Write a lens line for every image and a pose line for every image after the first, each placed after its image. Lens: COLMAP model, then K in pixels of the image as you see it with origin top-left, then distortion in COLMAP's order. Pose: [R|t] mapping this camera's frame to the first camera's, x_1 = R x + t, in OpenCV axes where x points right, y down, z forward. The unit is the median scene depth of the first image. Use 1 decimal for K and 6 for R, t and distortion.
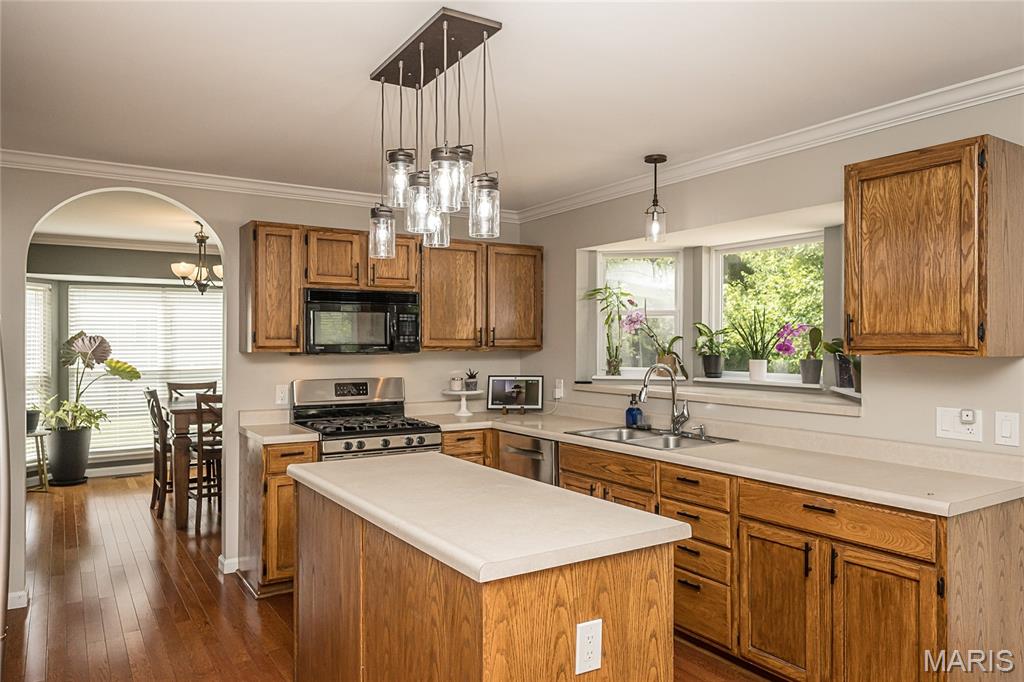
lens RADIAL K [[680.1, 0, 483.8], [0, 680.1, 346.3], [0, 0, 1]] dist [-0.000356, 0.005525]
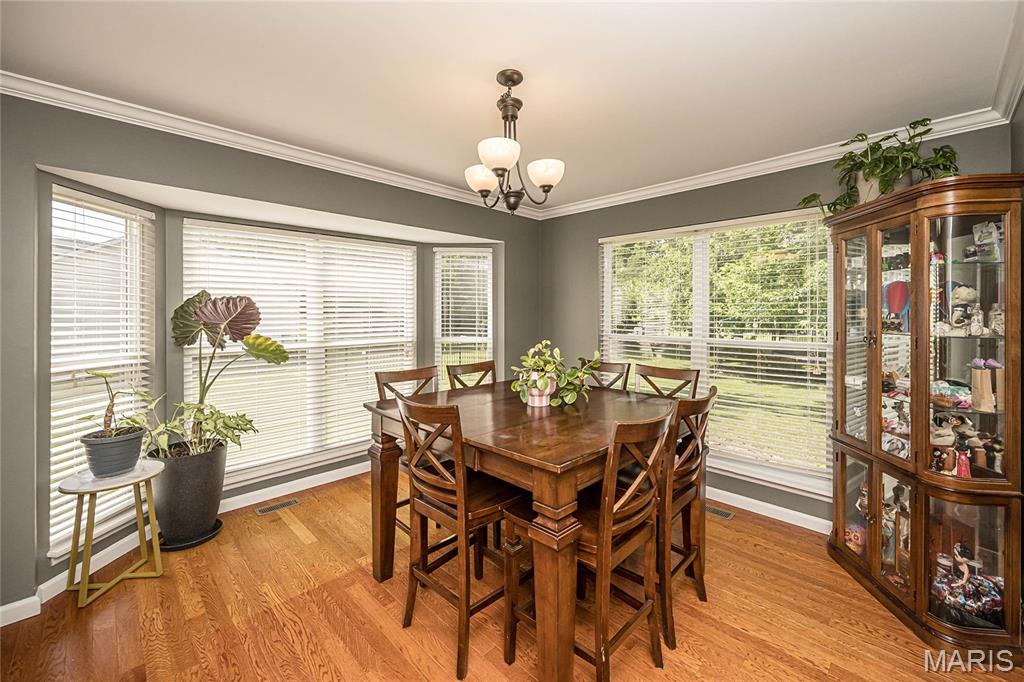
lens RADIAL K [[409.6, 0, 475.3], [0, 409.6, 315.8], [0, 0, 1]] dist [0.000358, -0.001439]
pose [[0.959008, -0.001041, 0.283376, -0.709248], [-0.000298, 0.999989, 0.004683, -0.000447], [-0.283378, -0.004575, 0.958997, 0.868430]]
